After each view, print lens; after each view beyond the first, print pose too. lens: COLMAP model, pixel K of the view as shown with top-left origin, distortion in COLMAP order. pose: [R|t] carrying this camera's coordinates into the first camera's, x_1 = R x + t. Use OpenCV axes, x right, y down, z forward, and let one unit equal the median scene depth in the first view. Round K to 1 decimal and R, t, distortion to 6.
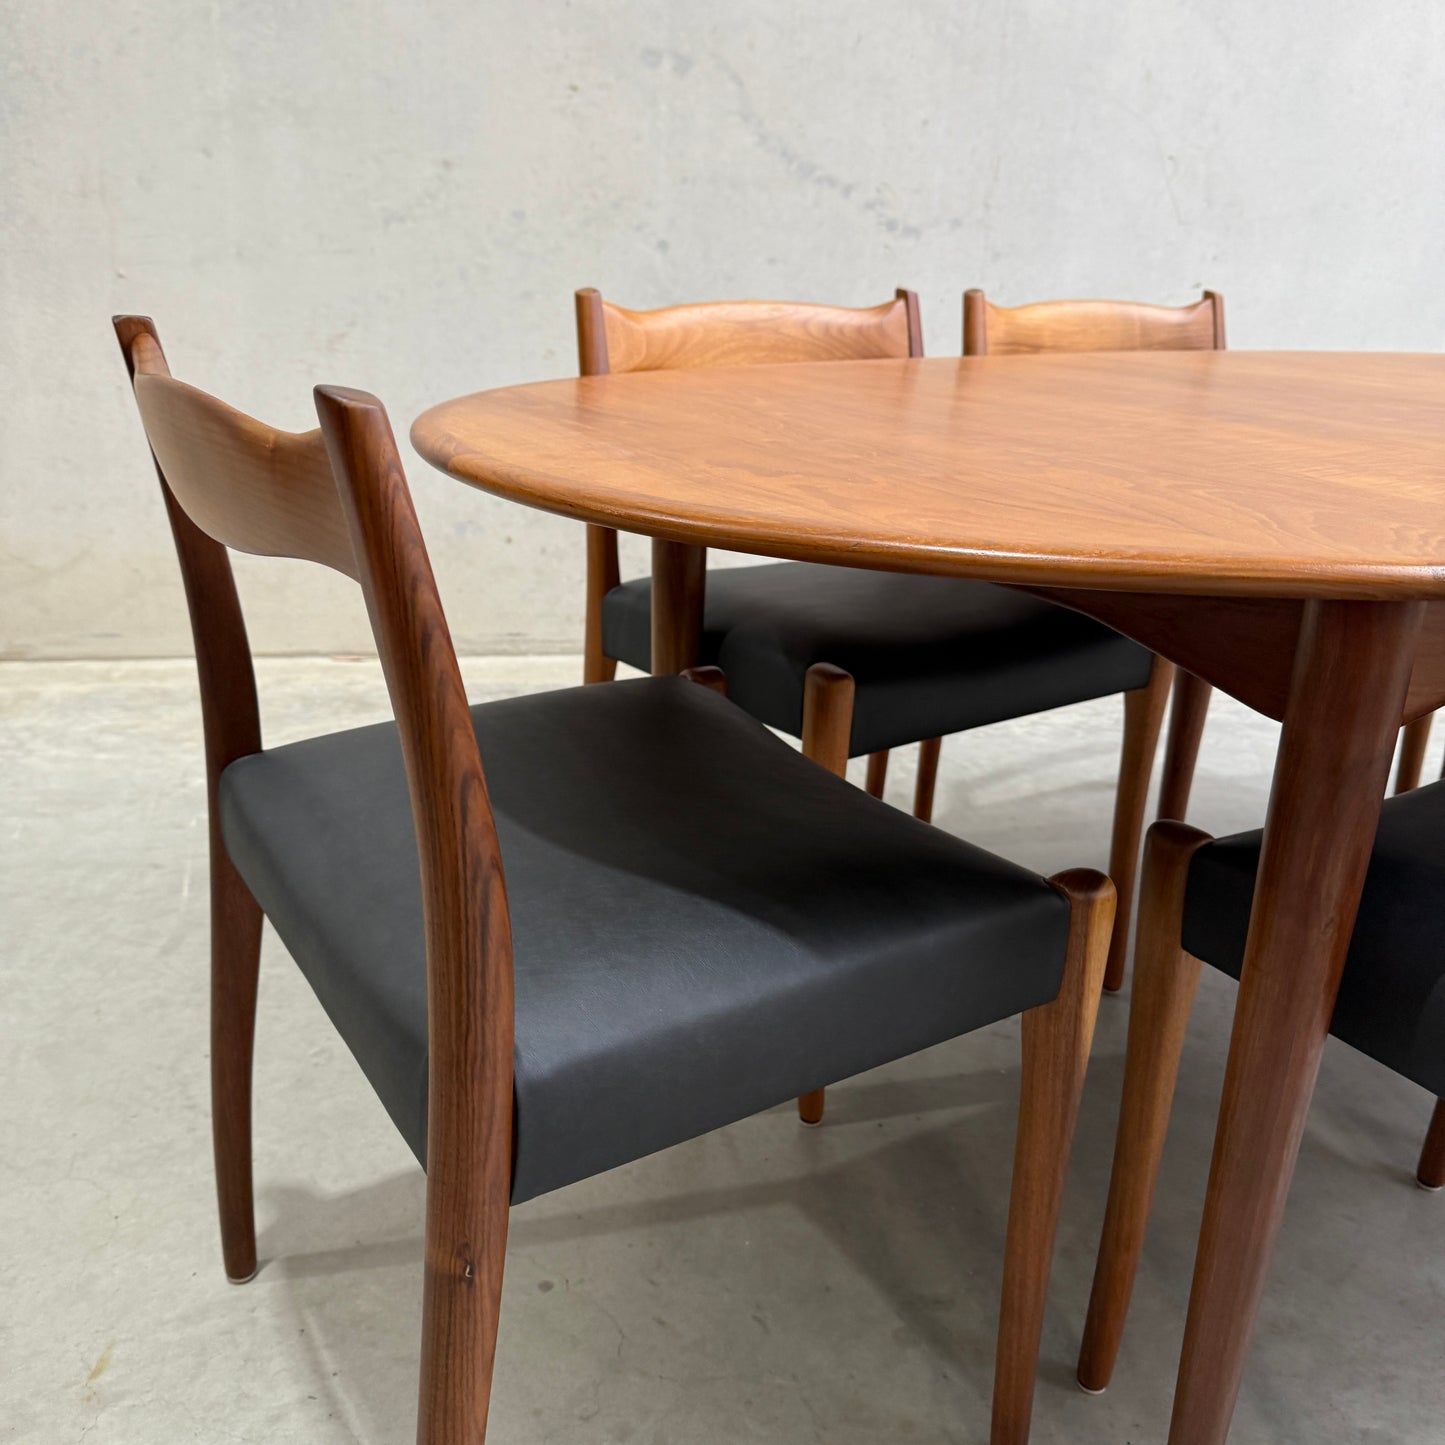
lens RADIAL K [[1373.3, 0, 732.9], [0, 1373.3, 729.1], [0, 0, 1]] dist [0.006479, -0.017533]
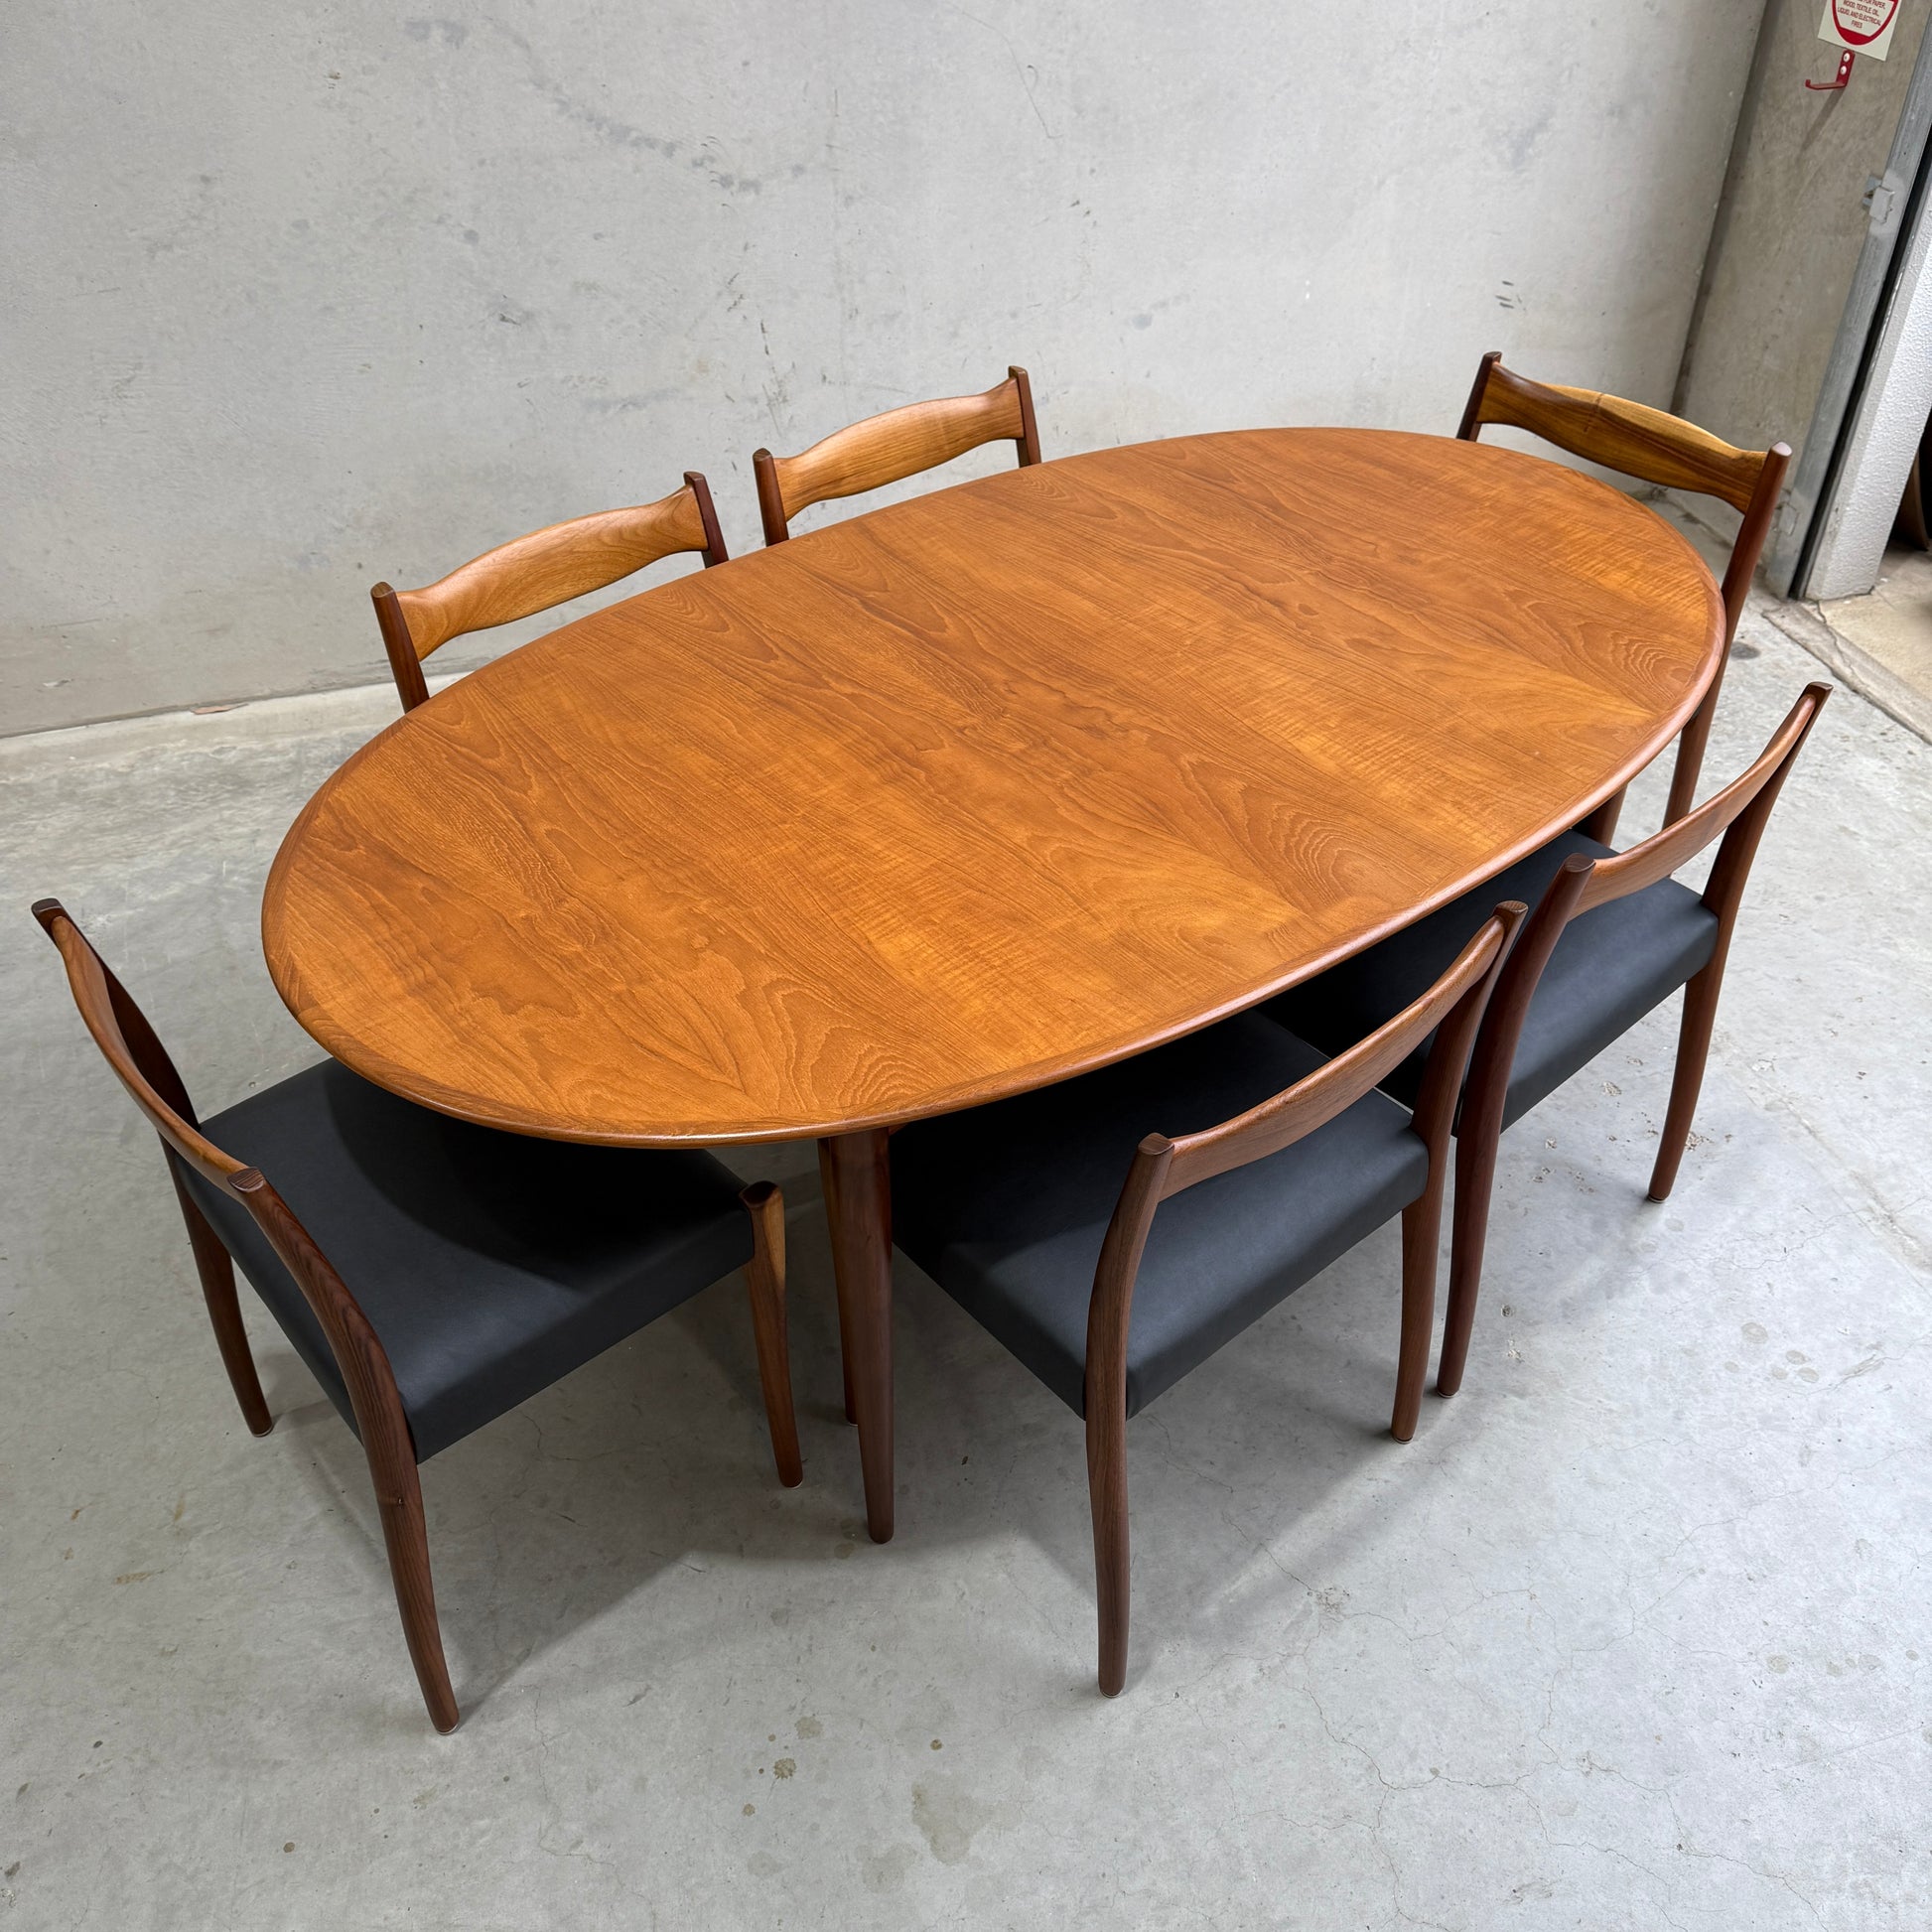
lens RADIAL K [[1809.5, 0, 971.2], [0, 1809.5, 959.5], [0, 0, 1]] dist [0.087600, -0.151555]
pose [[0.989680, -0.119695, 0.078780, 0.125953], [0.087707, 0.940762, 0.327527, -0.281783], [-0.113317, -0.317238, 0.941552, -0.323335]]
